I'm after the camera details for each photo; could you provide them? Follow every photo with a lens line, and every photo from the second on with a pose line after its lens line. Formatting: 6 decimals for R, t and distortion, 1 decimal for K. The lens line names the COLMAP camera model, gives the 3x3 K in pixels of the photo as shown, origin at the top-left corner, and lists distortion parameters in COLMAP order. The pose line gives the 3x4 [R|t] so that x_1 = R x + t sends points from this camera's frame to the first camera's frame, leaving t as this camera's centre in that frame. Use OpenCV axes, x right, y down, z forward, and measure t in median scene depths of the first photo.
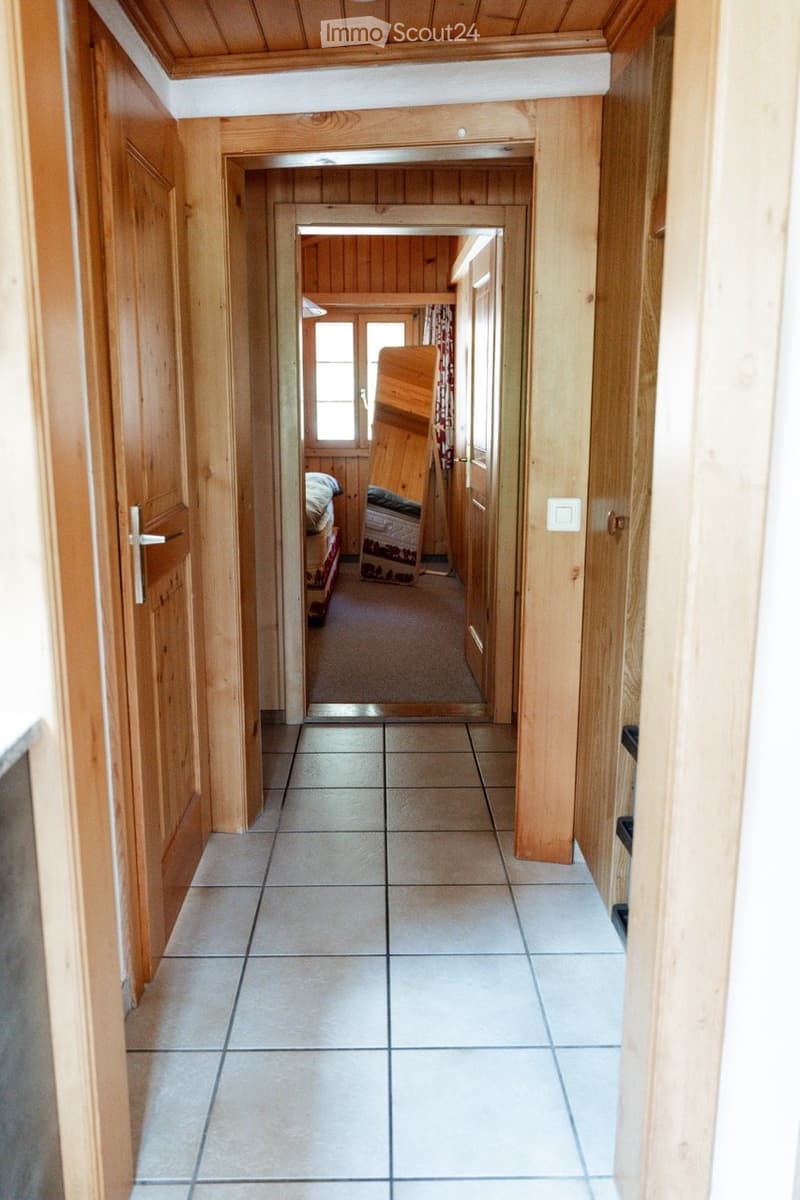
lens RADIAL K [[964.5, 0, 402.6], [0, 964.5, 600.5], [0, 0, 1]] dist [0.004547, -0.004637]
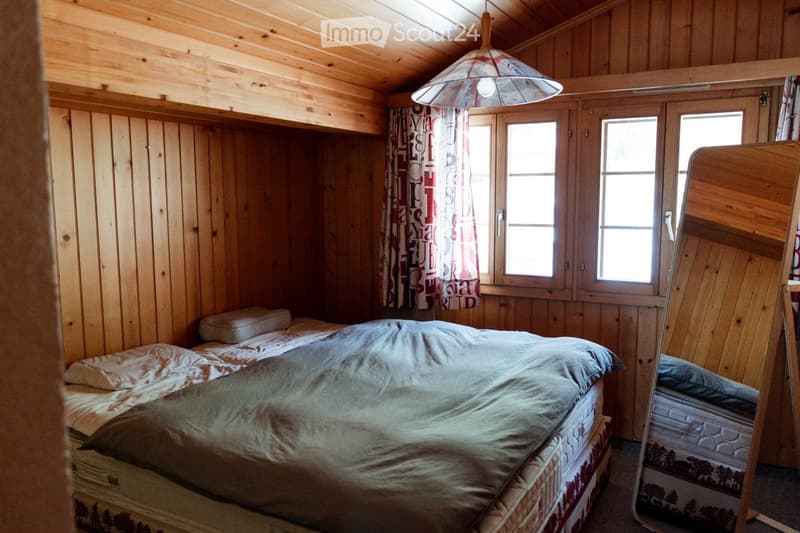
lens RADIAL K [[643.0, 0, 397.5], [0, 643.0, 271.8], [0, 0, 1]] dist [0.004547, -0.004637]
pose [[0.873336, 0.054734, -0.484034, 0.013743], [-0.097203, 0.993264, -0.063065, -0.131484], [0.477322, 0.102126, 0.872774, 0.528094]]
